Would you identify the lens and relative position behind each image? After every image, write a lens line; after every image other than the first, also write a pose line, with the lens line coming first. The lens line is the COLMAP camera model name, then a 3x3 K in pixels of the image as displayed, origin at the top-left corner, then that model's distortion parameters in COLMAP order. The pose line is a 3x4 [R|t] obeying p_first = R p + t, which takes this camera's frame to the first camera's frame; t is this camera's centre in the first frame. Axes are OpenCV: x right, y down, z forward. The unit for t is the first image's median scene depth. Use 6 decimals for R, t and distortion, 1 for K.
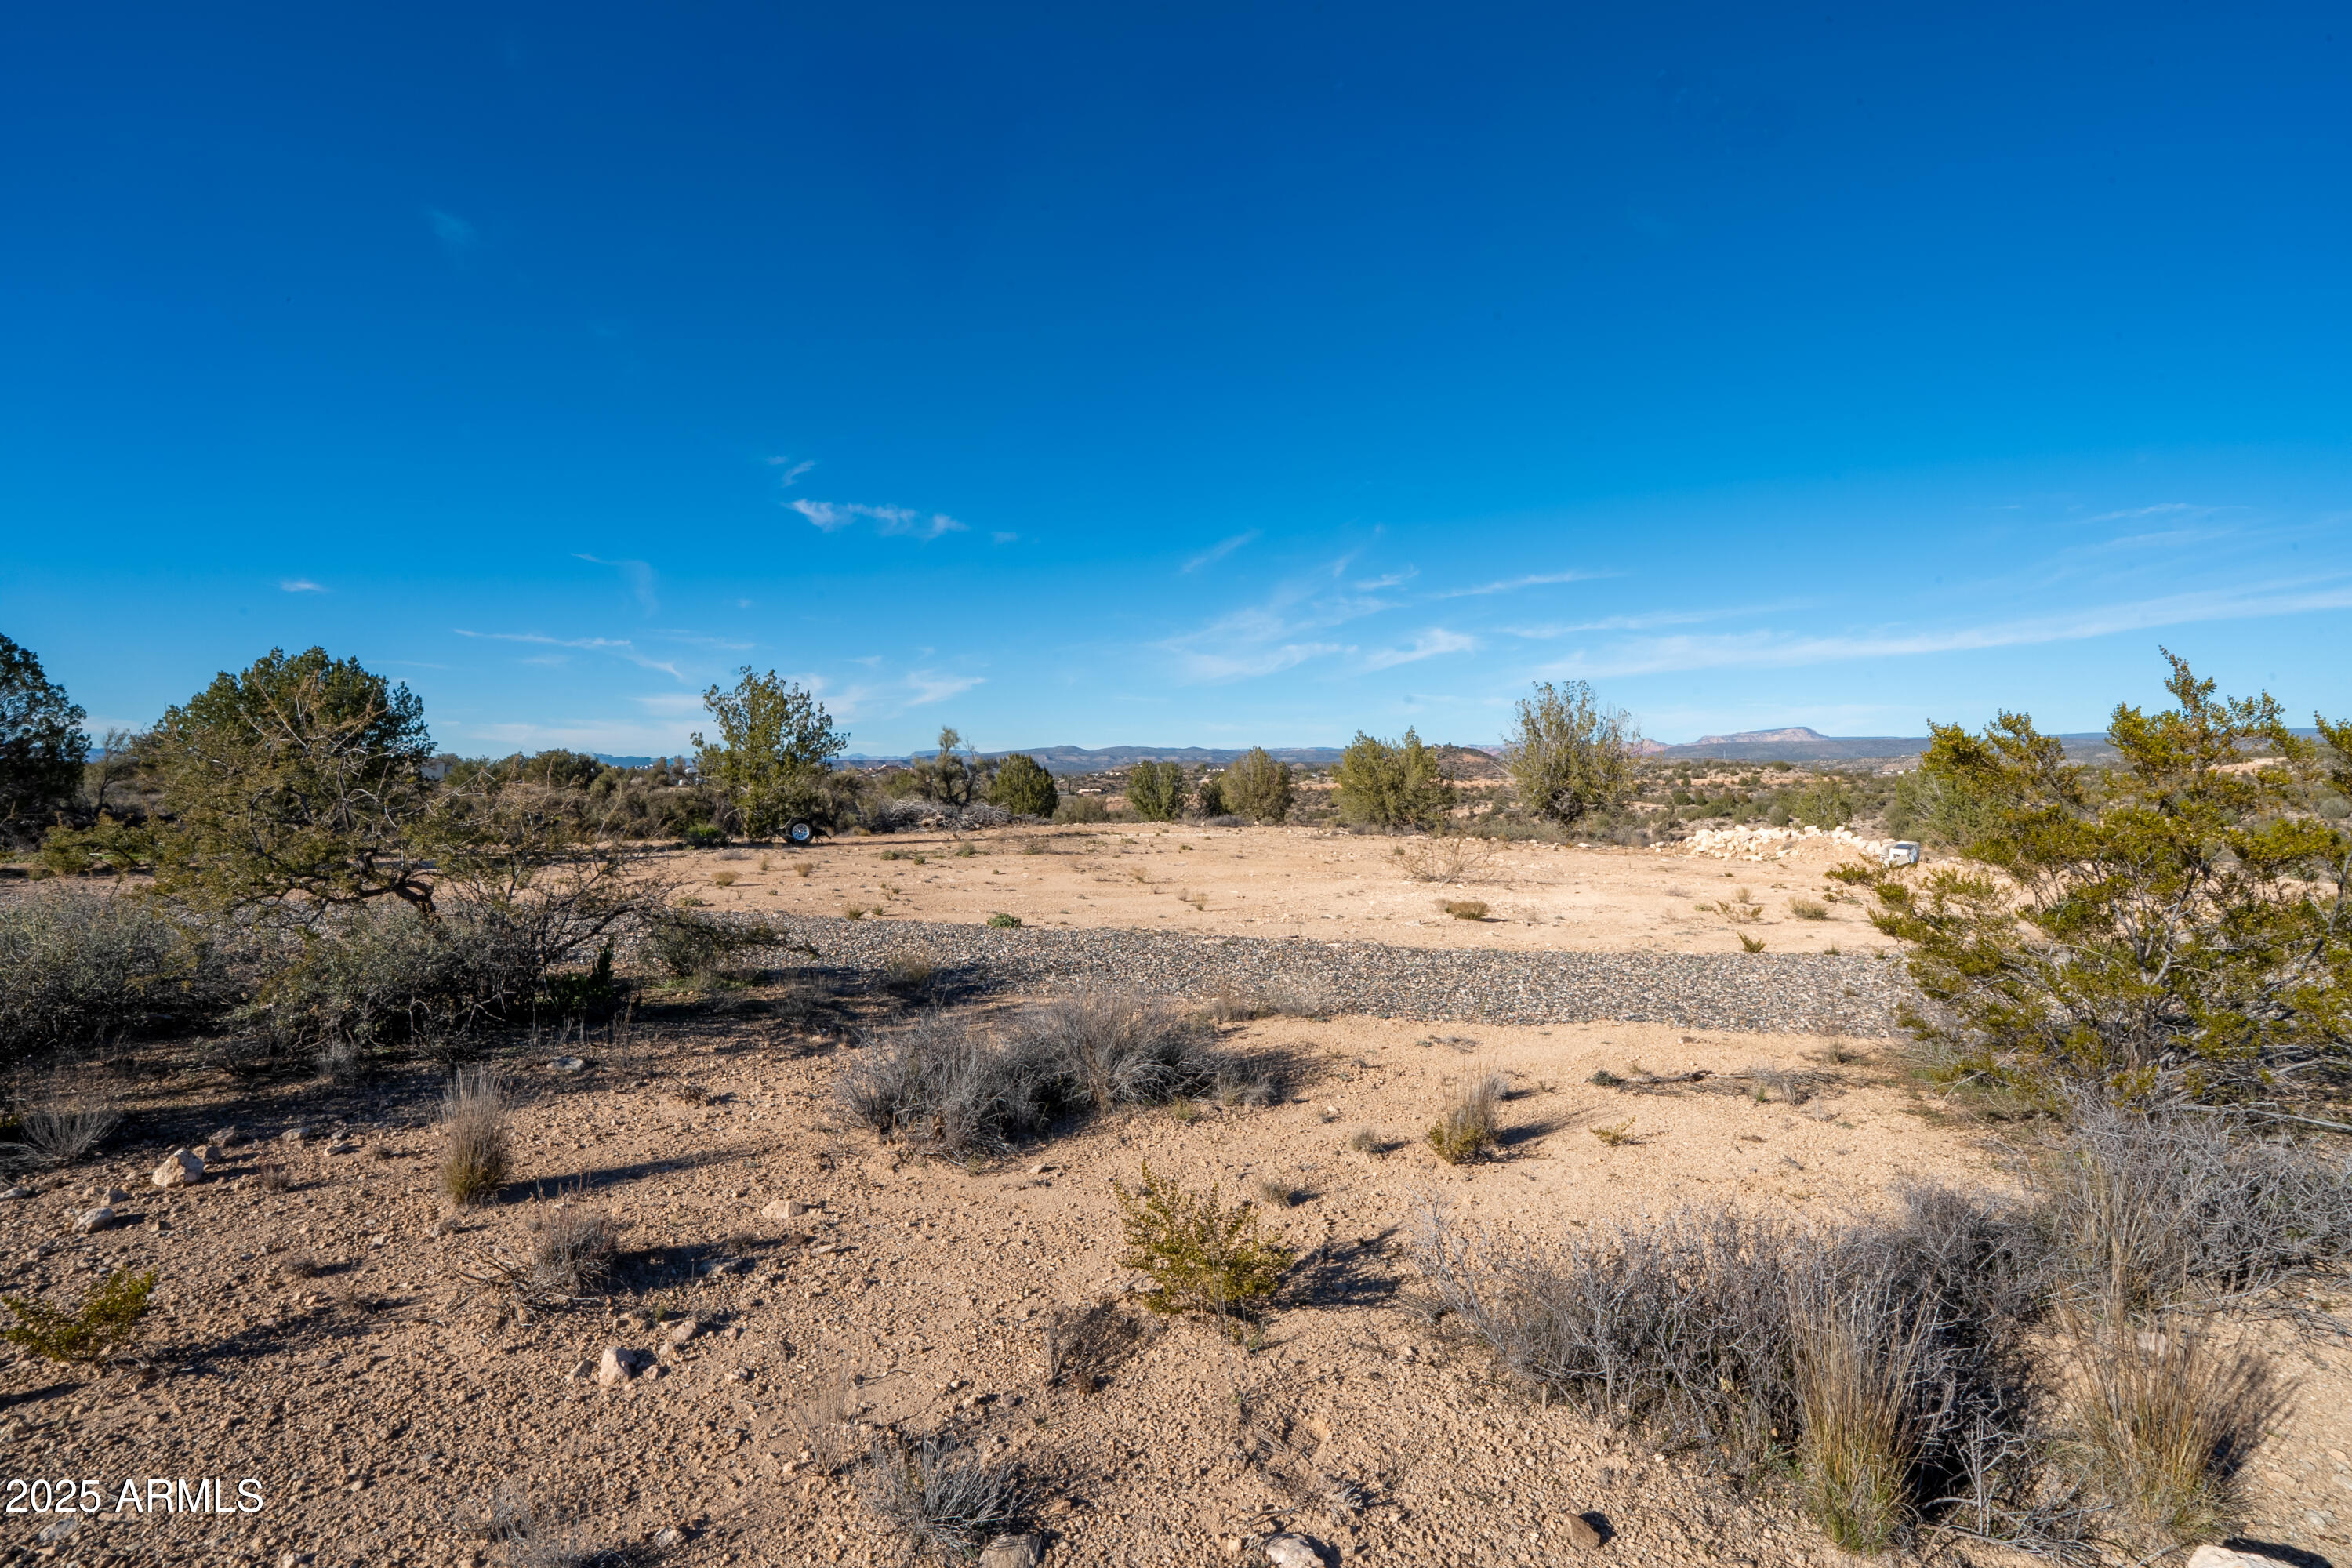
lens RADIAL K [[1093.3, 0, 1216.8], [0, 1093.3, 776.8], [0, 0, 1]] dist [-0.010178, 0.001353]
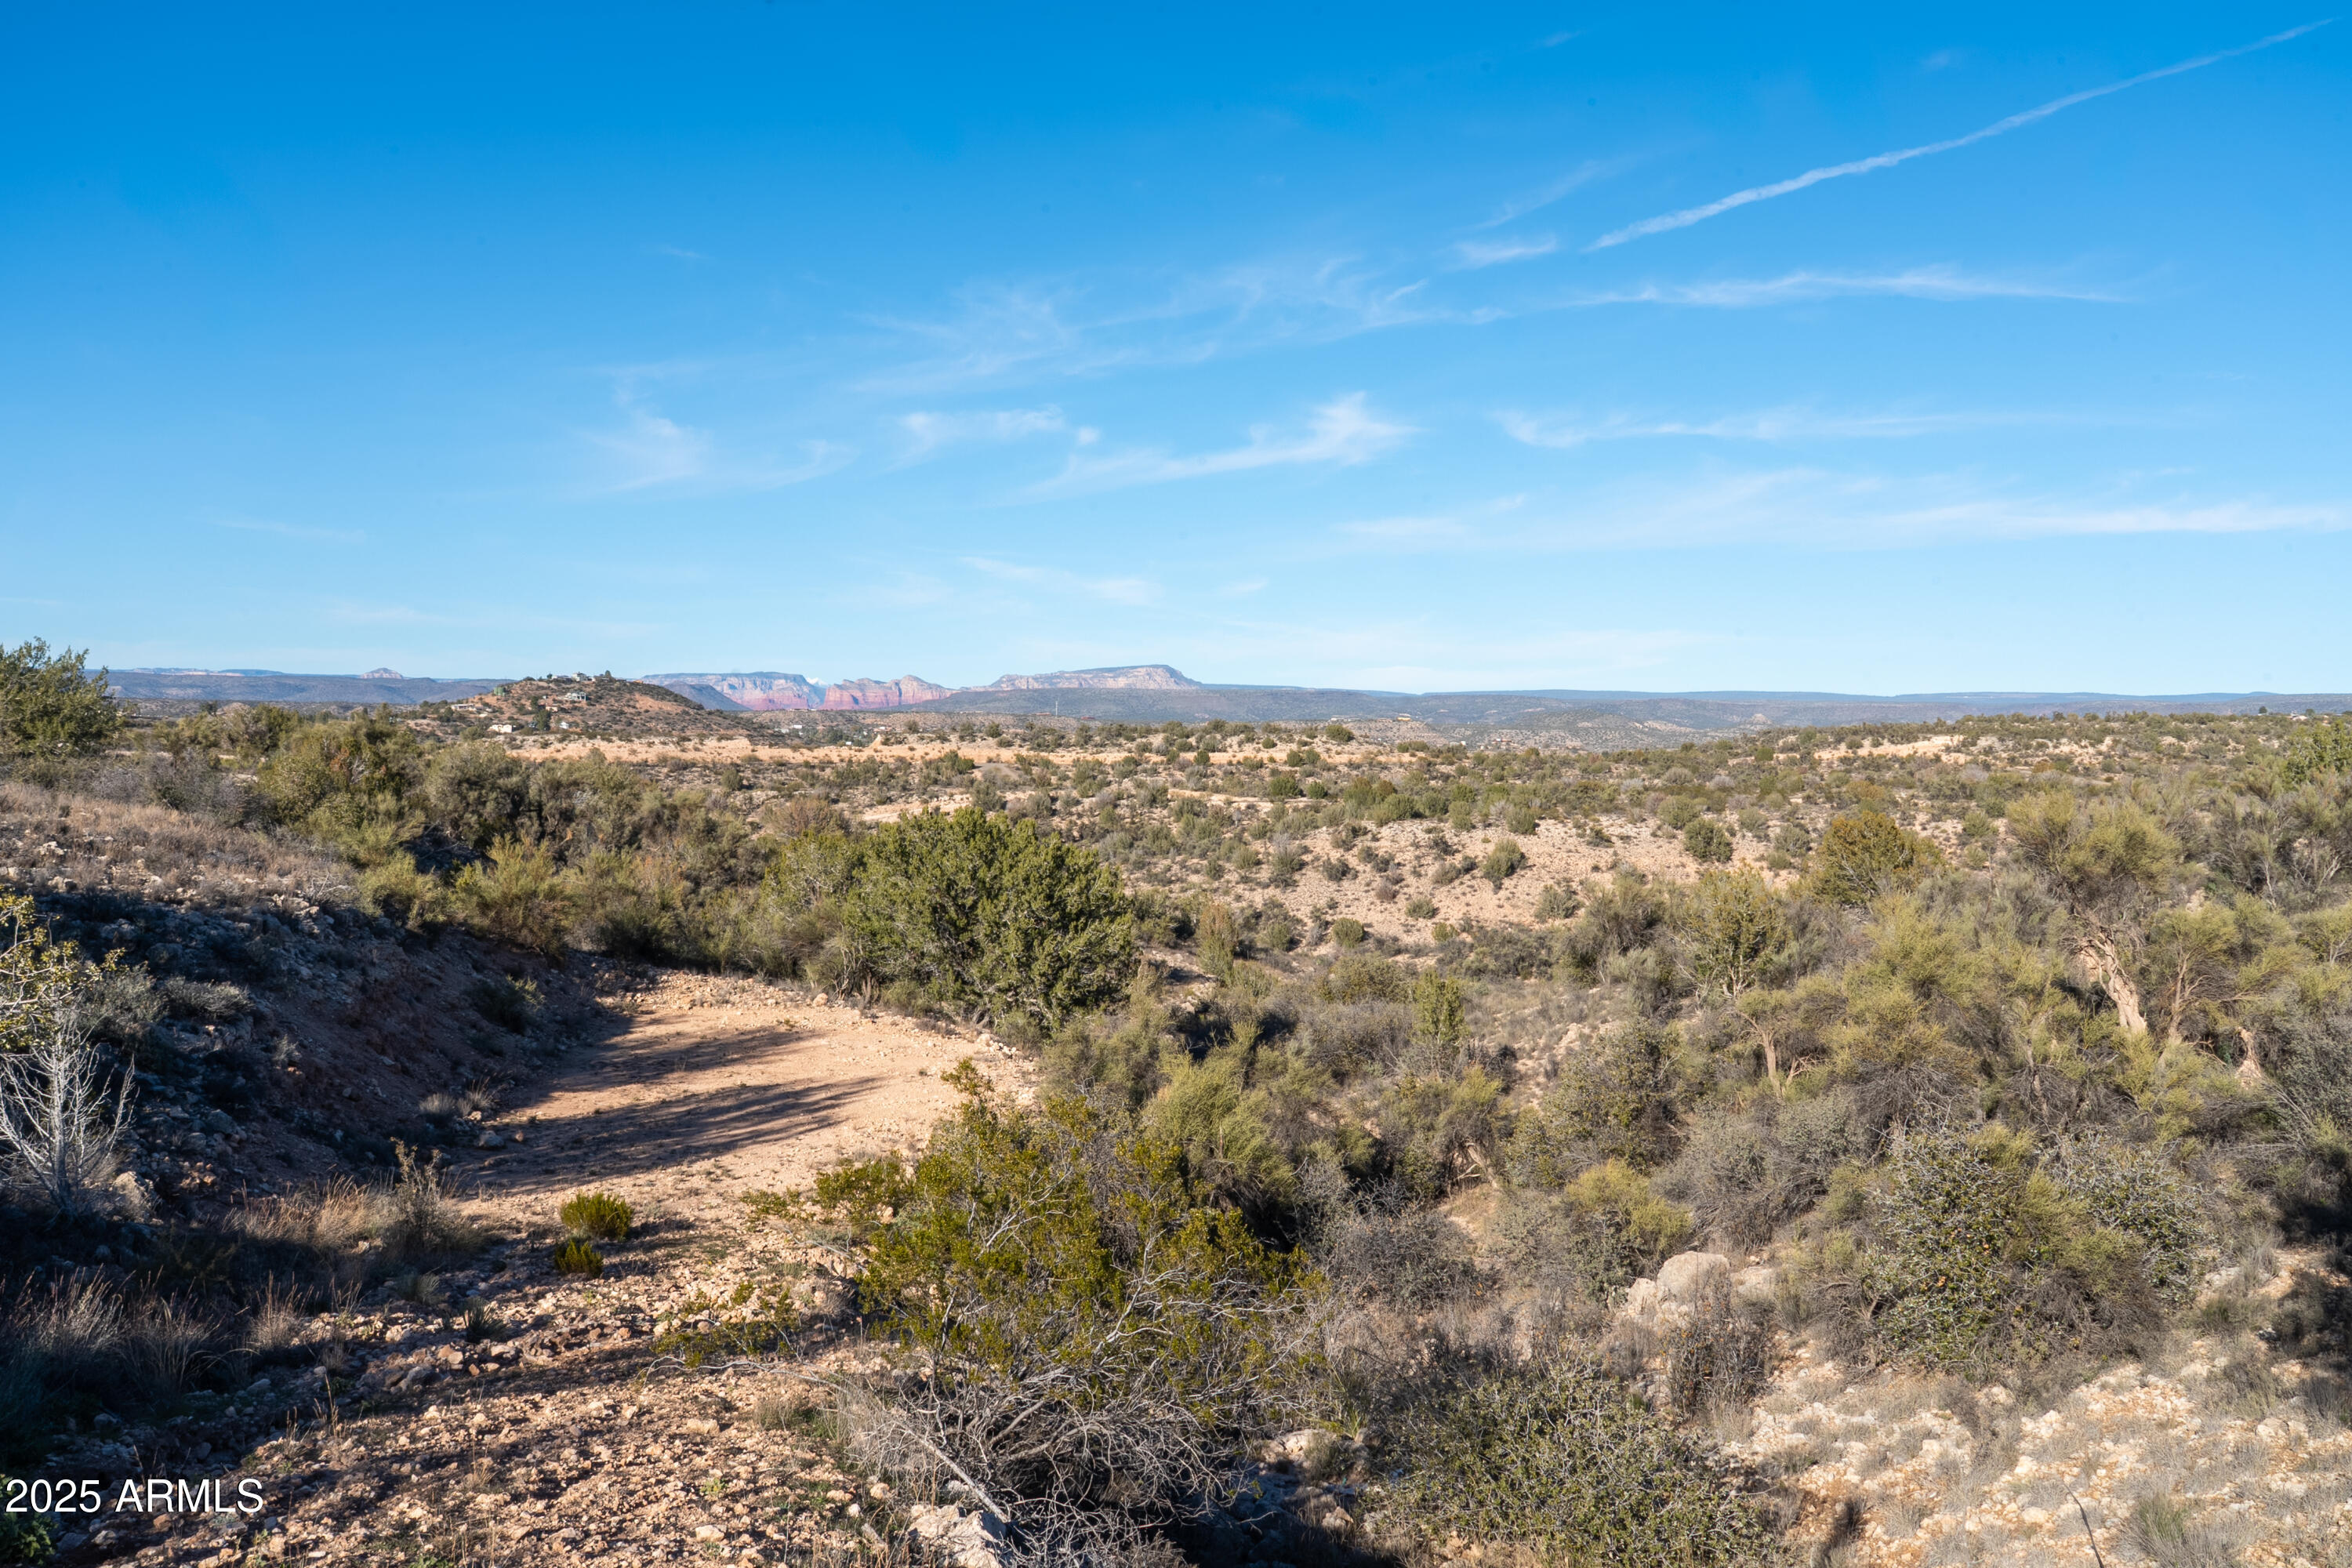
lens RADIAL K [[2117.4, 0, 1203.6], [0, 2117.4, 796.3], [0, 0, 1]] dist [0.039048, 0.009058]
pose [[0.869004, 0.005968, 0.494769, -1.483507], [-0.018963, 0.999594, 0.021250, 0.019086], [-0.494441, -0.027849, 0.868765, 0.408416]]
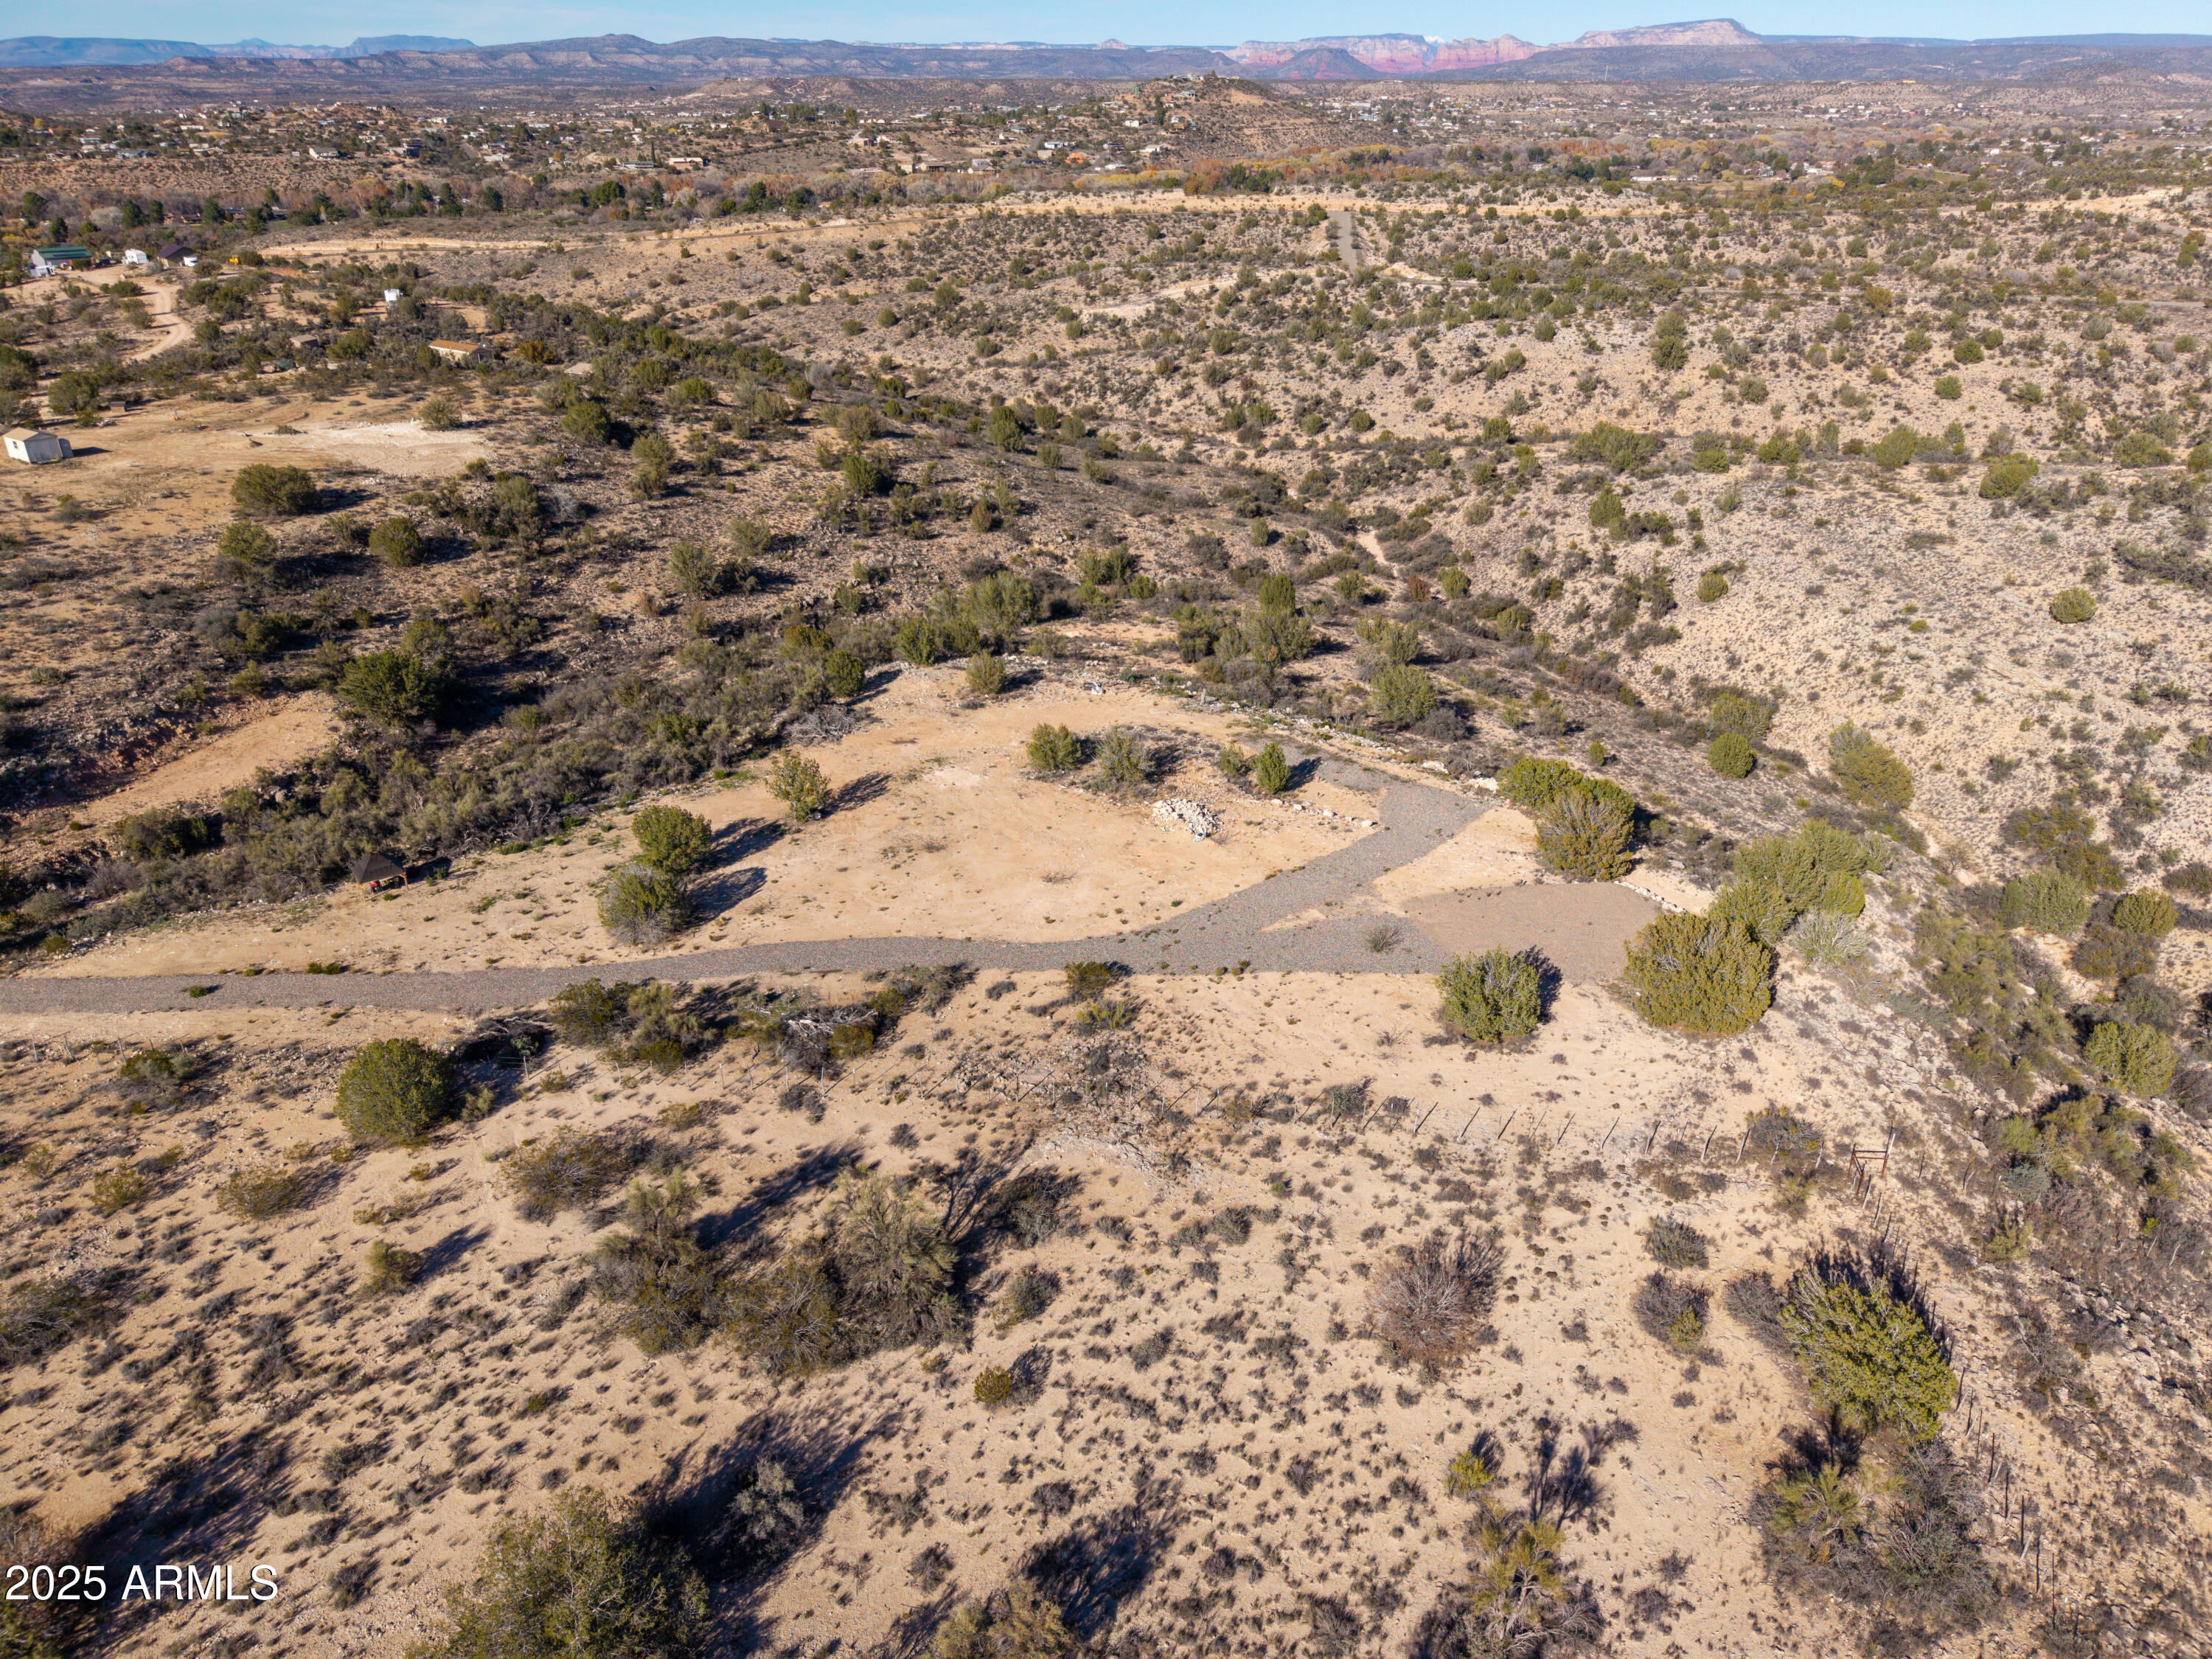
lens RADIAL K [[1492.1, 0, 1106.1], [0, 1492.1, 829.3], [0, 0, 1]] dist [0.016805, -0.013643]
pose [[0.989770, -0.055323, 0.131509, -0.104447], [-0.008633, 0.896847, 0.442257, -0.876732], [-0.142410, -0.438869, 0.887194, -1.316525]]
